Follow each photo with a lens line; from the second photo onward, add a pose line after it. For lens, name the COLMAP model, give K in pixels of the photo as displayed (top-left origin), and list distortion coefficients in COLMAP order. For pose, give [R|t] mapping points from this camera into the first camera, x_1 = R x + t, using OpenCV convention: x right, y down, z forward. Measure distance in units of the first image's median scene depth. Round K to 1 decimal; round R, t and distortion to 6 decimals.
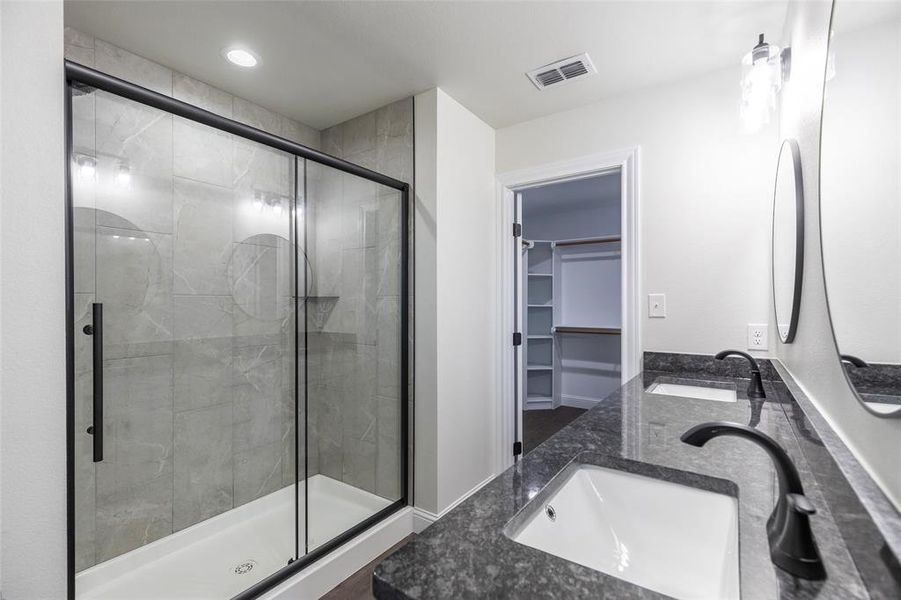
lens RADIAL K [[404.5, 0, 450.2], [0, 404.5, 303.4], [0, 0, 1]] dist [0.008652, -0.000709]
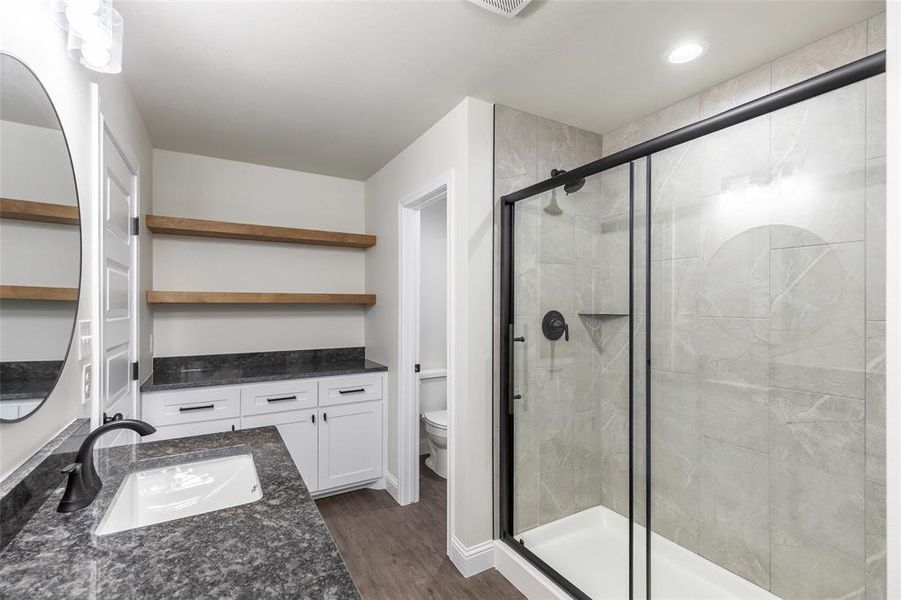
lens RADIAL K [[404.5, 0, 450.2], [0, 404.5, 304.0], [0, 0, 1]] dist [0.008652, -0.000709]
pose [[-0.423384, -0.005533, -0.905934, 0.131279], [-0.000838, 0.999983, -0.005715, -0.012633], [0.905950, -0.001660, -0.423381, 0.233753]]
